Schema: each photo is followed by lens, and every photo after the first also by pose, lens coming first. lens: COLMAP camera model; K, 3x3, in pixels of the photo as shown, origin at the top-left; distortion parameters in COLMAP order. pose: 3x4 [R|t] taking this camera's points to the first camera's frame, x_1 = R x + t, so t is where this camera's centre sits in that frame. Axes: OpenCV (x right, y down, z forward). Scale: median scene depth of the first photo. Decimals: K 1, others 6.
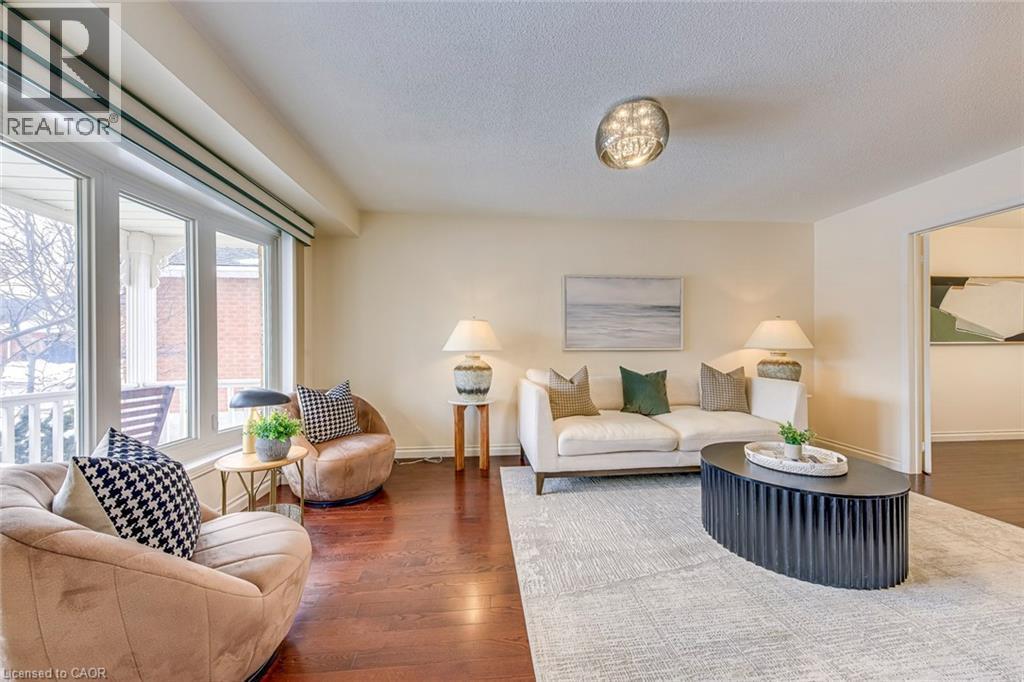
lens RADIAL K [[379.8, 0, 505.1], [0, 379.8, 344.7], [0, 0, 1]] dist [0.000126, -0.000505]
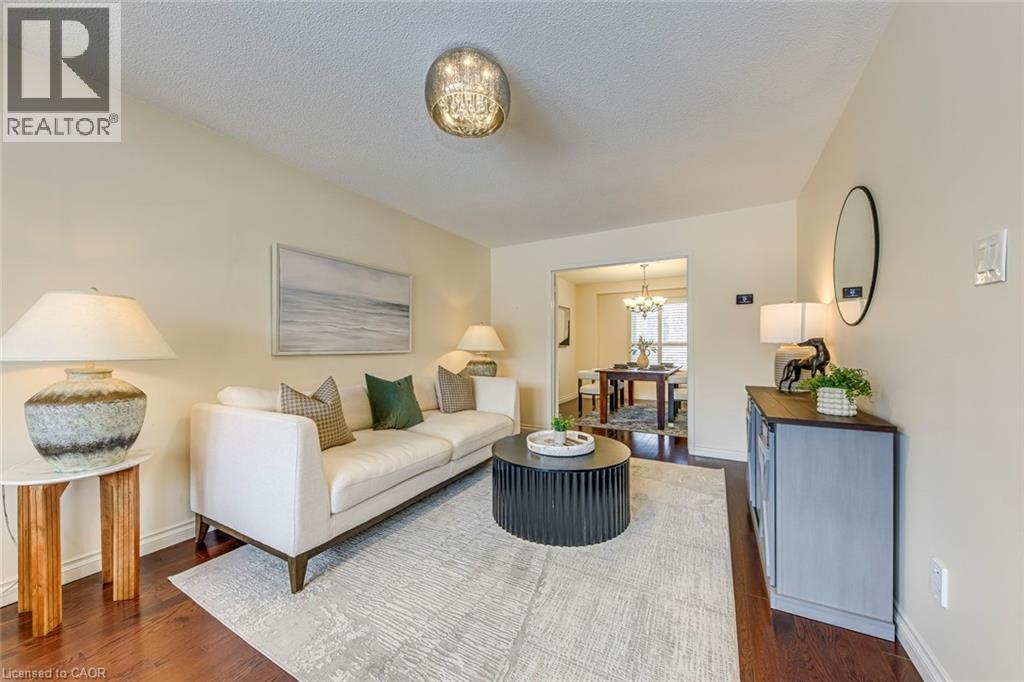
lens RADIAL K [[372.1, 0, 525.6], [0, 372.1, 345.1], [0, 0, 1]] dist [0.005830, -0.002609]
pose [[0.535723, 0.005098, 0.844378, -0.184964], [-0.004891, 0.999984, -0.002935, -0.003271], [-0.844379, -0.002558, 0.535740, 0.297116]]
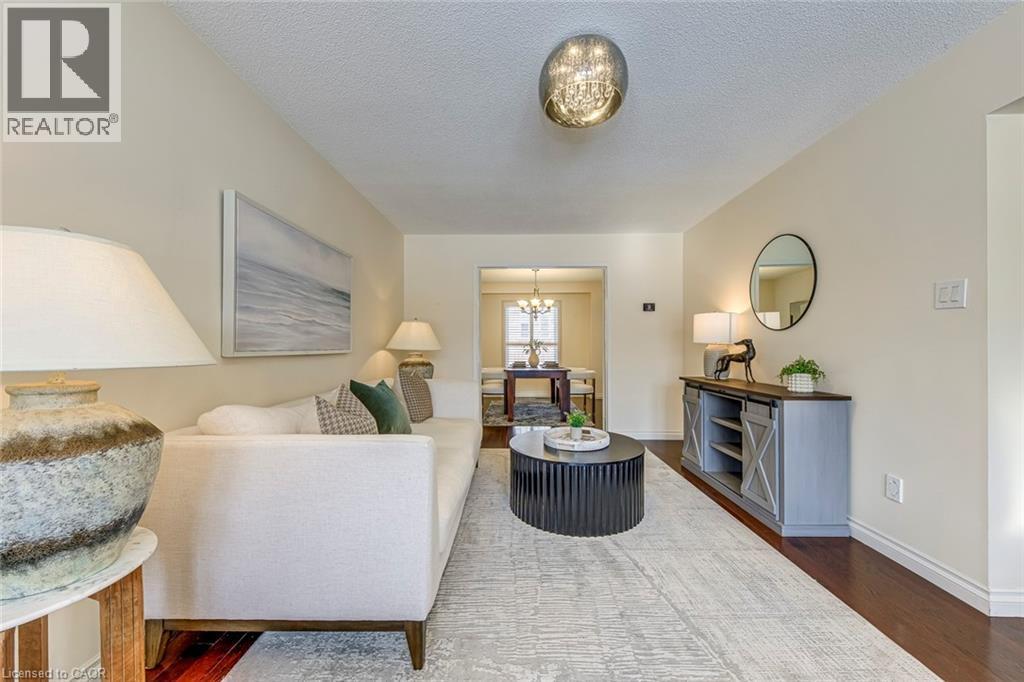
lens RADIAL K [[379.8, 0, 524.7], [0, 379.8, 345.7], [0, 0, 1]] dist [0.000126, -0.000505]
pose [[0.069874, 0.004614, 0.997545, -0.303192], [-0.004421, 0.999981, -0.004315, 0.002331], [-0.997546, -0.004109, 0.069894, 0.683703]]
